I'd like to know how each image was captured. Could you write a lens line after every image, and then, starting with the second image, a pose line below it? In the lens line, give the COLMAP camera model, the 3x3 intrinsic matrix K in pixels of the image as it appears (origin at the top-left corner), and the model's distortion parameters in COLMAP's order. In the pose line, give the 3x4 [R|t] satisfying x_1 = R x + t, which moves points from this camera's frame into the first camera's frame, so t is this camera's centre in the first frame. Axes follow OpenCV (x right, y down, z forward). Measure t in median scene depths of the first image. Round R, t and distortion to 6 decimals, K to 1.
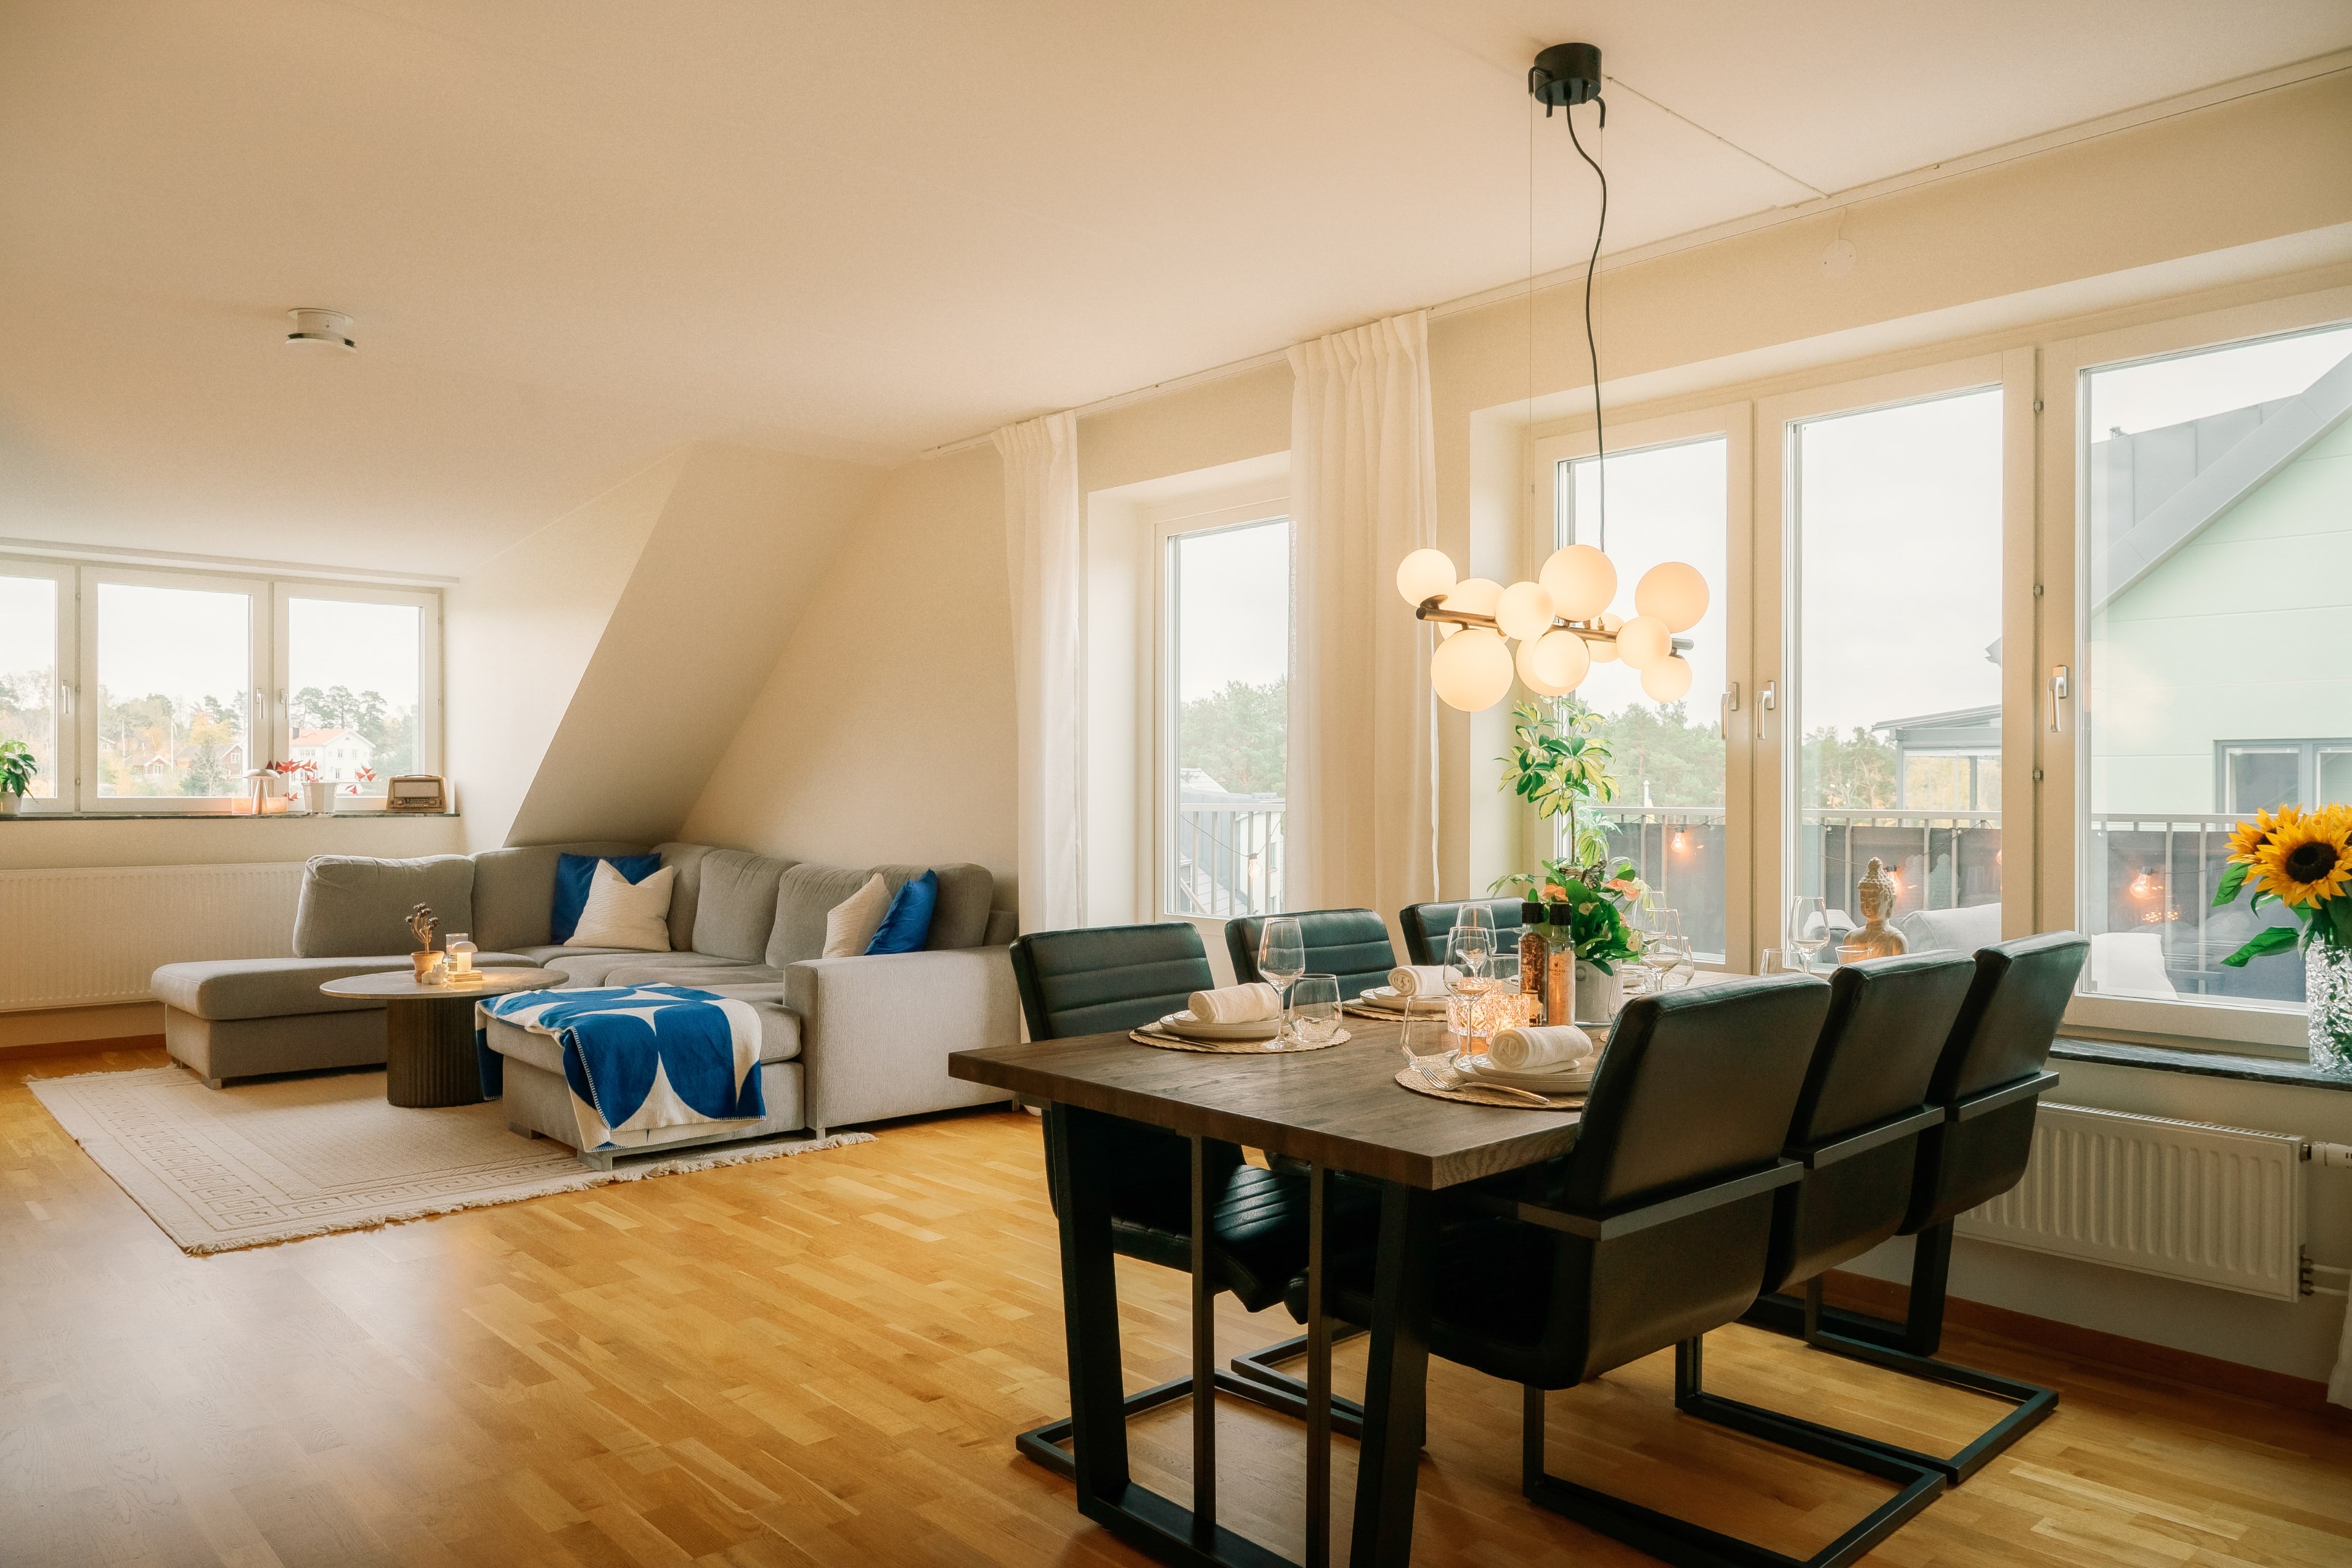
lens RADIAL K [[1592.0, 0, 1183.2], [0, 1592.0, 799.8], [0, 0, 1]] dist [-0.007169, -0.001046]
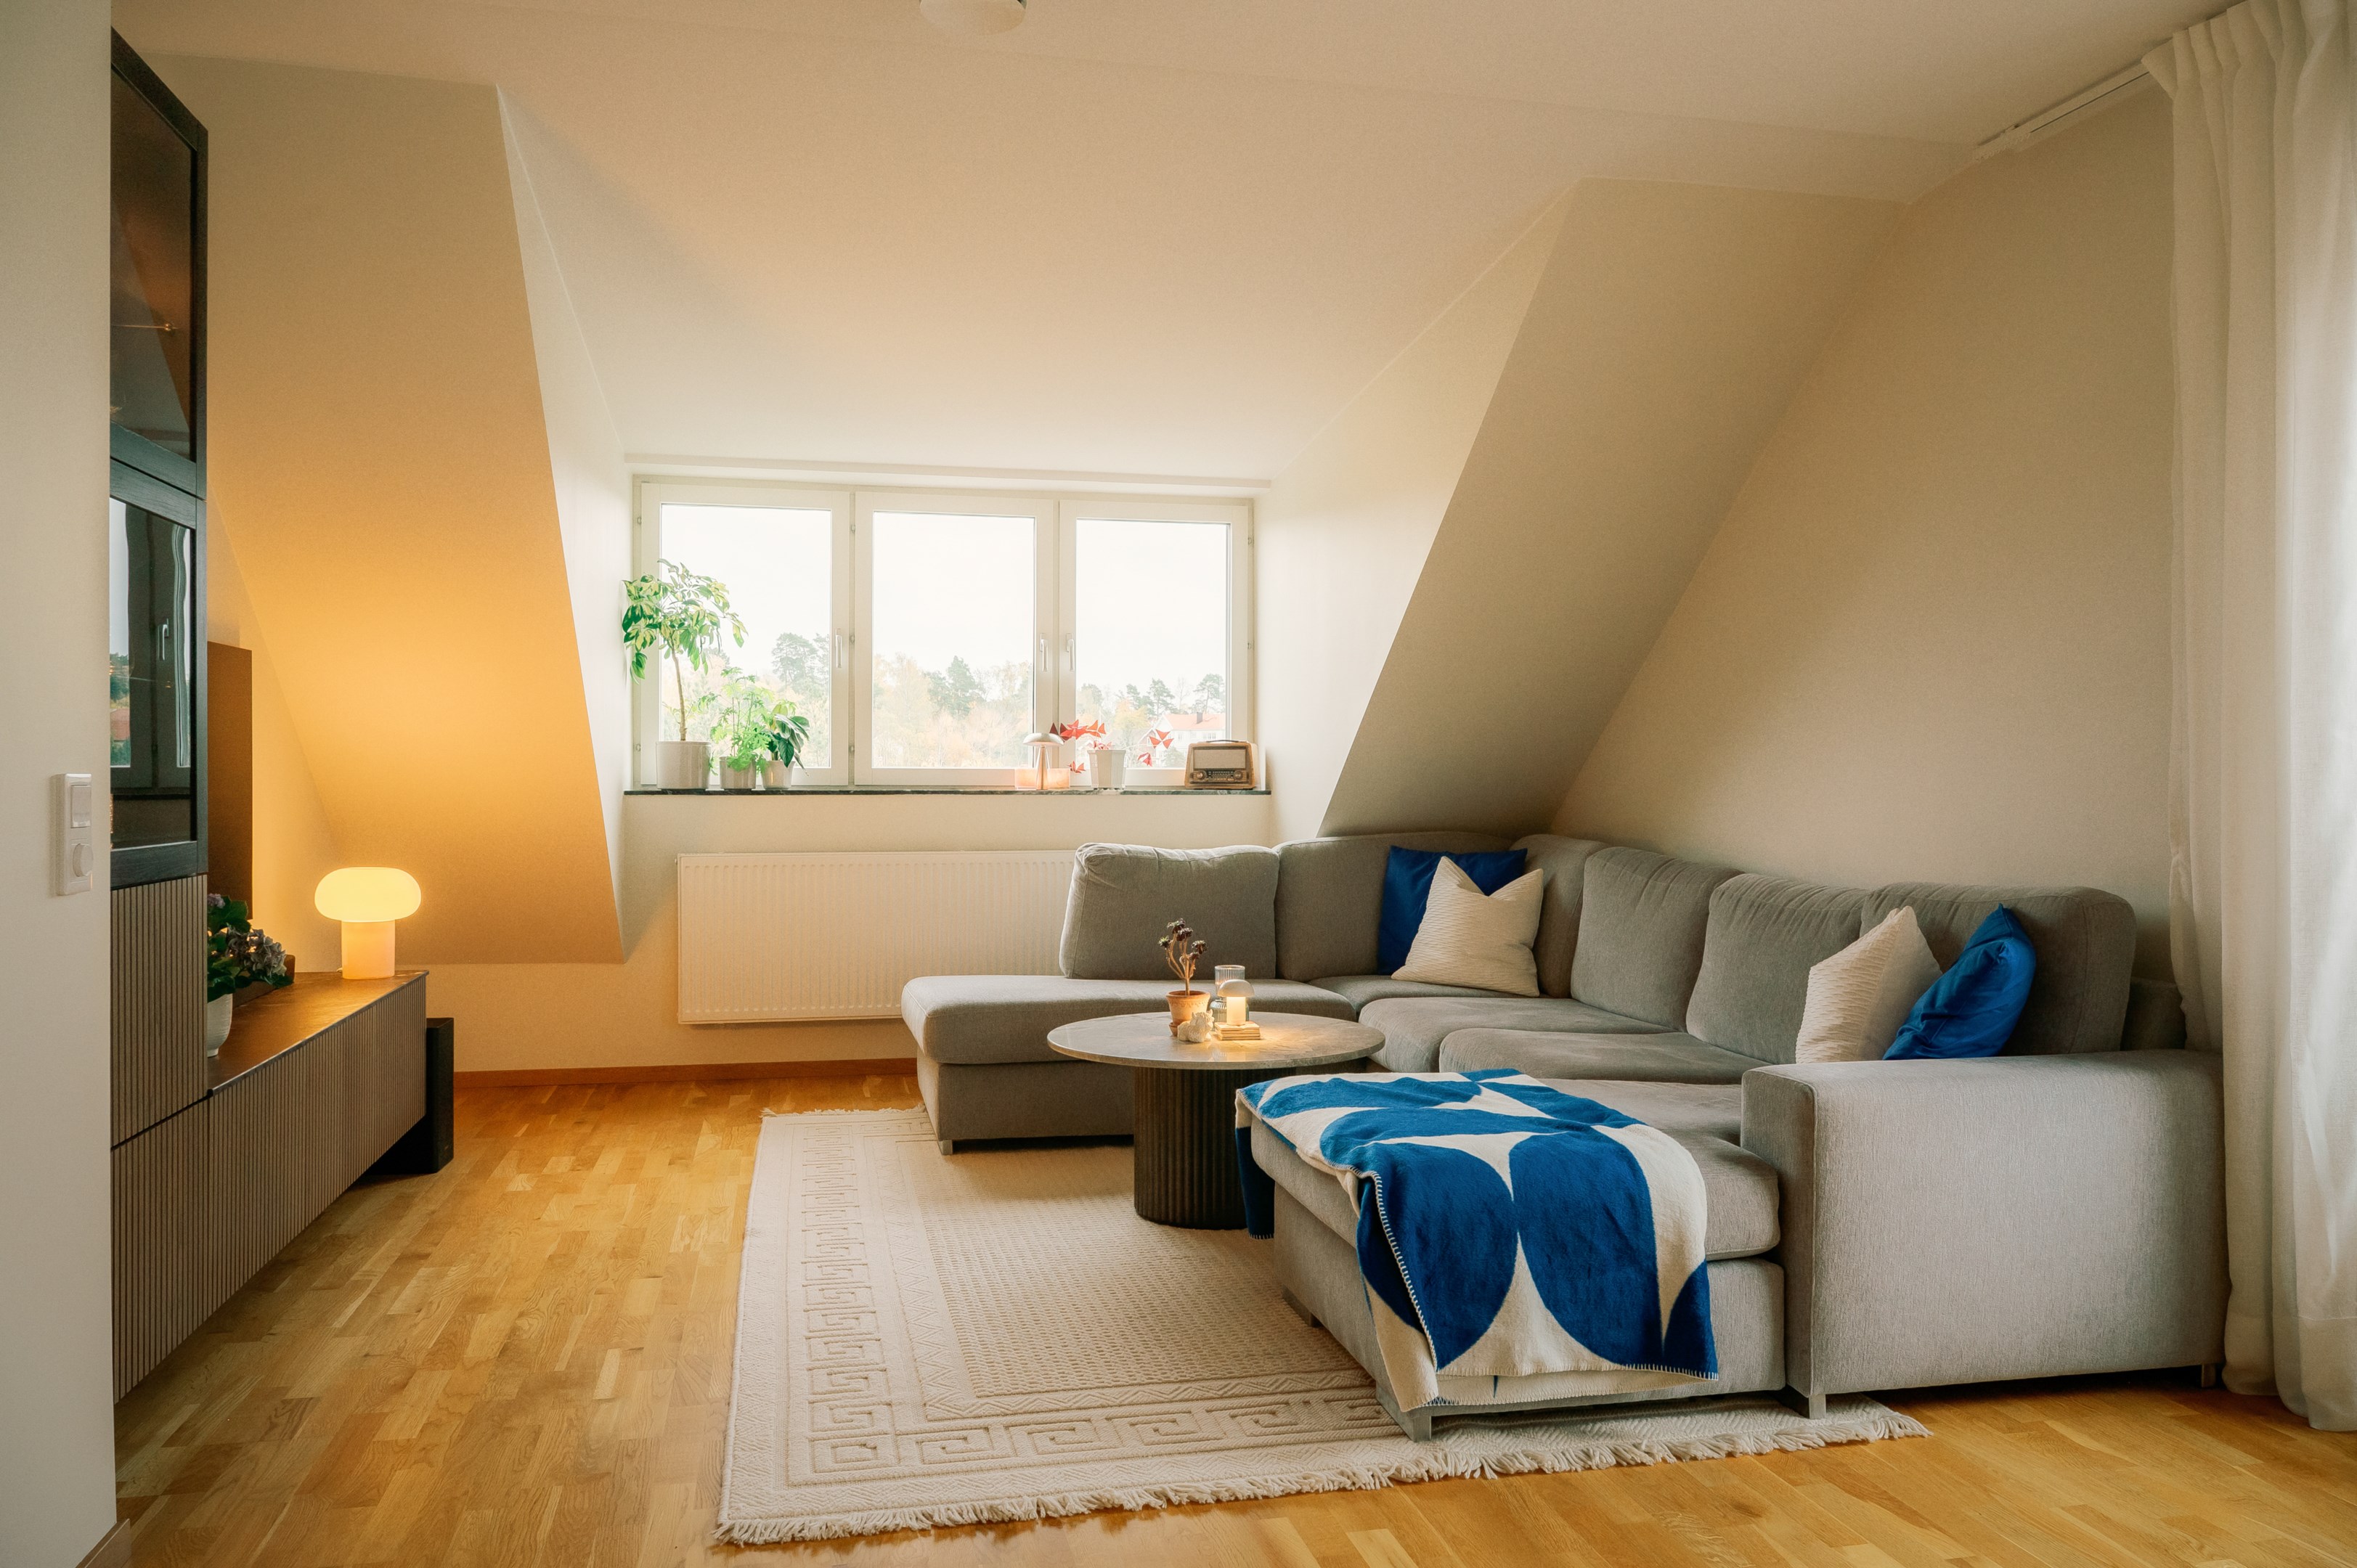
lens RADIAL K [[1718.2, 0, 1181.7], [0, 1718.2, 783.0], [0, 0, 1]] dist [-0.002744, -0.014823]
pose [[0.868721, 0.003766, -0.495287, -0.154426], [-0.004130, 0.999991, 0.000360, 0.008817], [0.495284, 0.001732, 0.868729, 0.481995]]
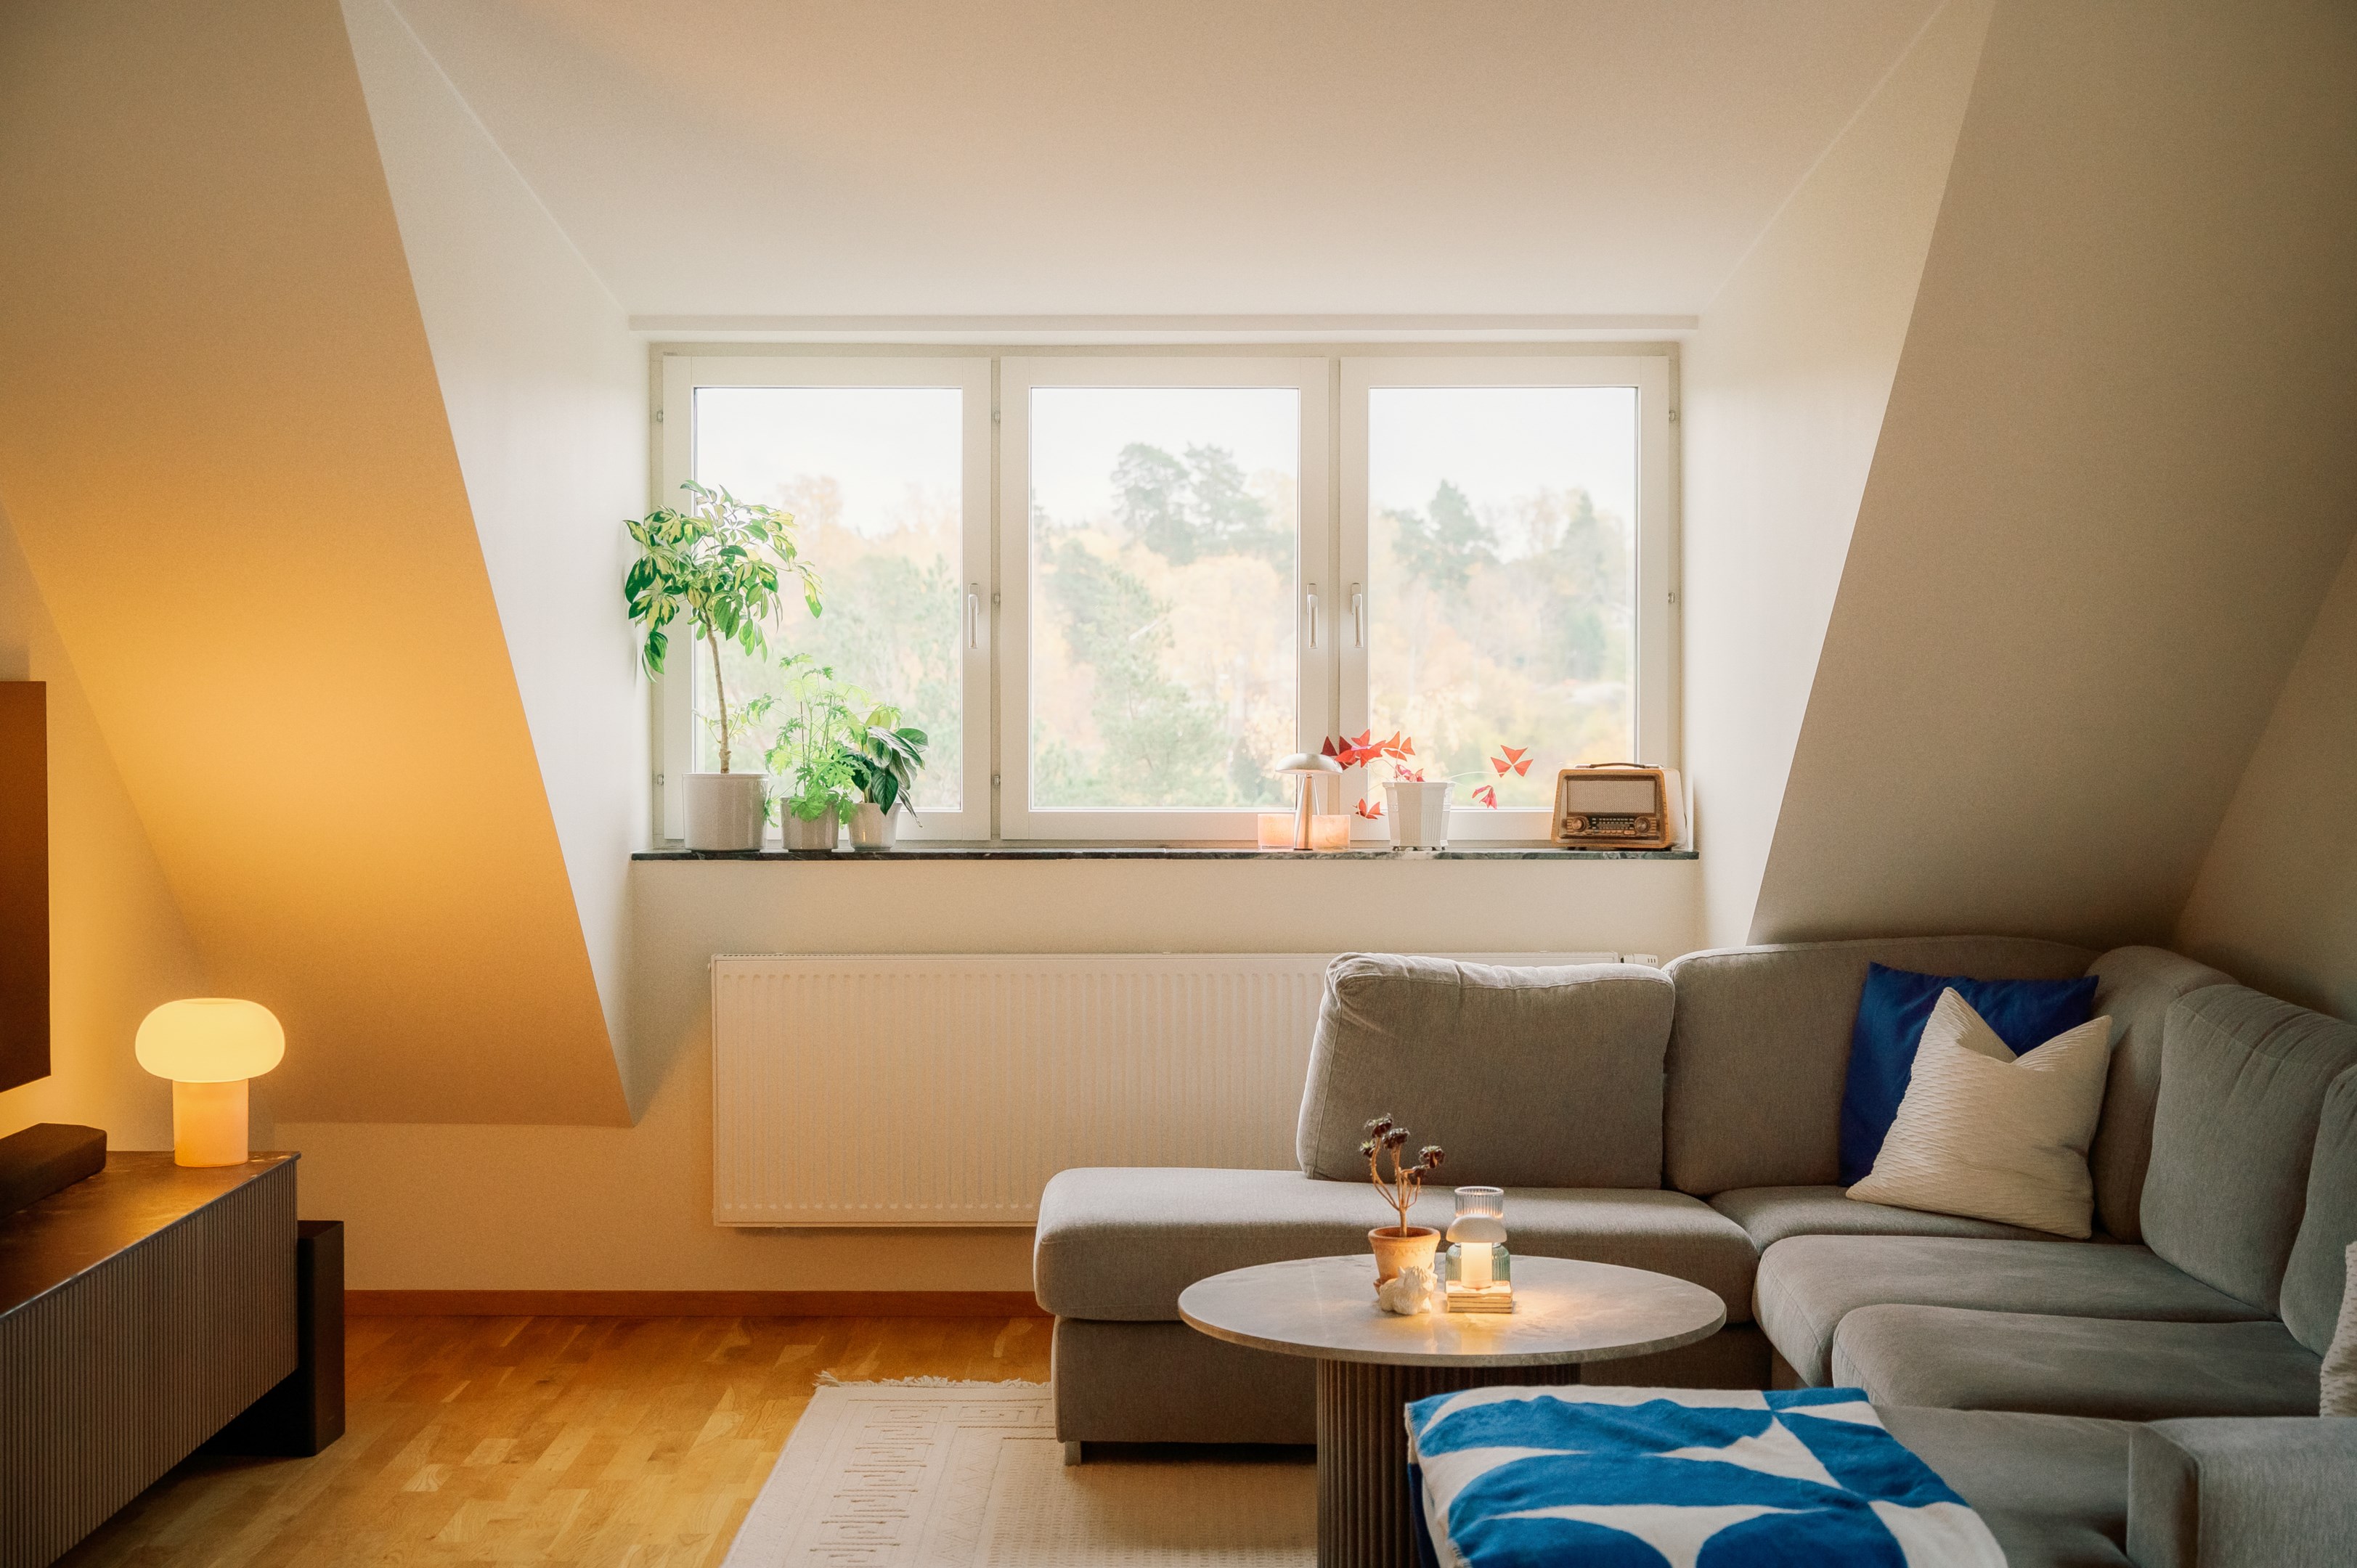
lens RADIAL K [[3224.1, 0, 1139.6], [0, 3224.1, 782.1], [0, 0, 1]] dist [-0.006188, 0.000000]
pose [[0.735658, 0.016499, -0.677152, 0.064598], [-0.002068, 0.999753, 0.022112, -0.055342], [0.677350, -0.014867, 0.735511, 0.435125]]
